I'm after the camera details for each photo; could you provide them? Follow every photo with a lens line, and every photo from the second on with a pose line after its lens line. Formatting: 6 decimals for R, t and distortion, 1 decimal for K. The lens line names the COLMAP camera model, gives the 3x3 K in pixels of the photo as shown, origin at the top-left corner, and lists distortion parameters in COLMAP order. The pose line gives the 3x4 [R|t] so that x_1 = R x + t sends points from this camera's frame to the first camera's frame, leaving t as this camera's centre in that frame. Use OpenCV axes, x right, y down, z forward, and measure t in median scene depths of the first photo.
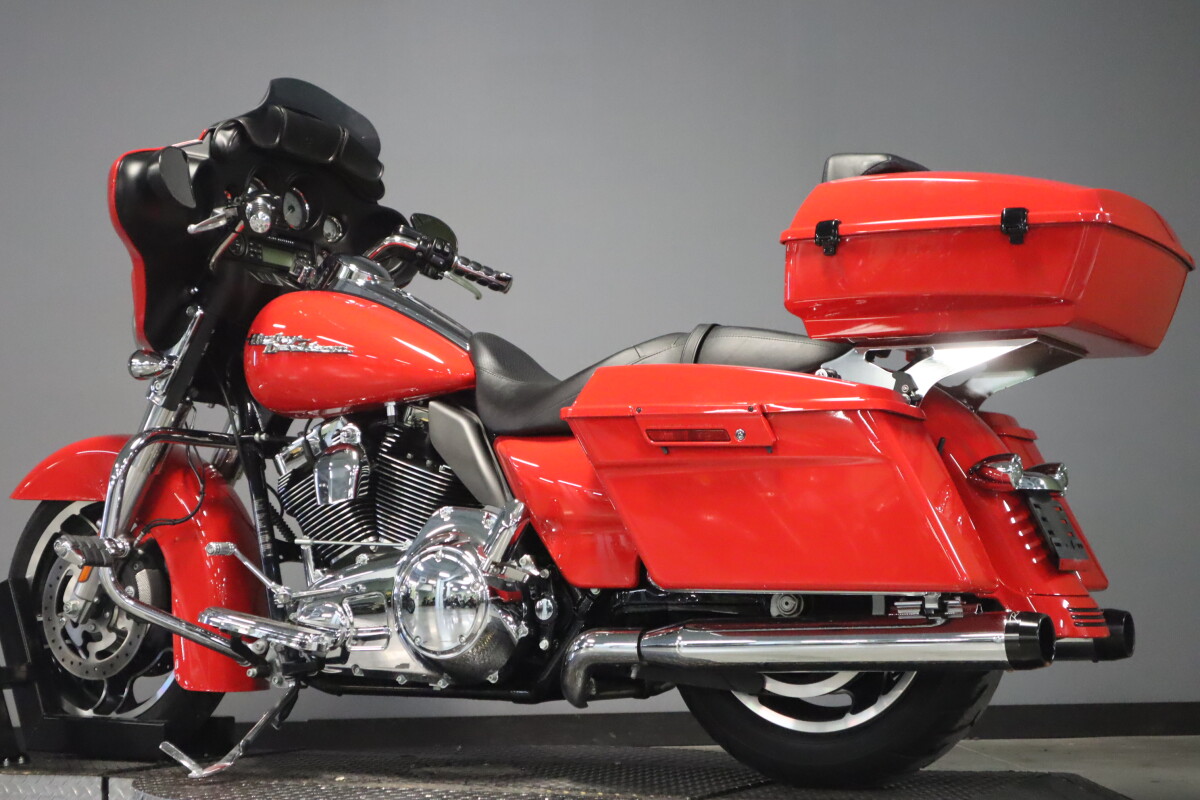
lens RADIAL K [[1354.2, 0, 600.0], [0, 1354.2, 400.0], [0, 0, 1]] dist [-0.014893, -0.001654]
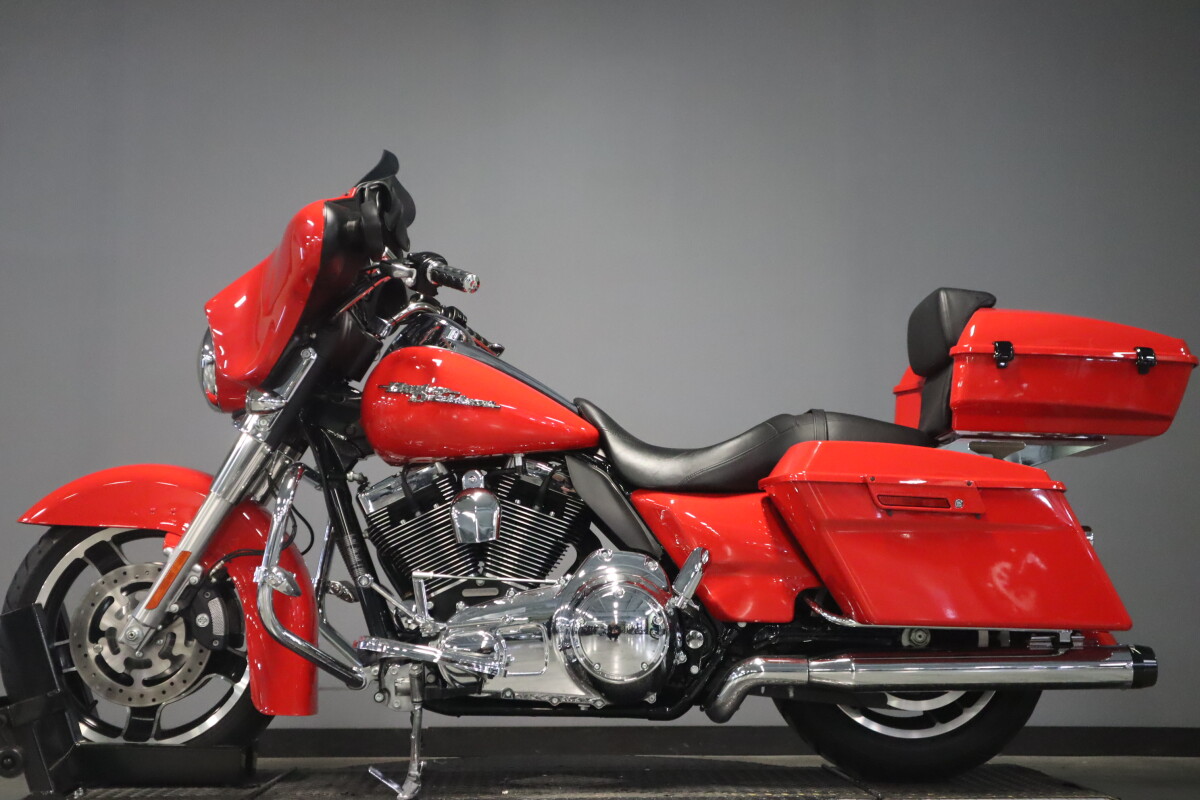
lens RADIAL K [[1110.6, 0, 600.0], [0, 1110.6, 400.0], [0, 0, 1]] dist [-0.001399, 0.008235]
pose [[0.926409, 0.081492, 0.367594, -0.453790], [-0.062815, 0.996066, -0.062511, 0.011274], [-0.371241, 0.034821, 0.927883, 0.114270]]
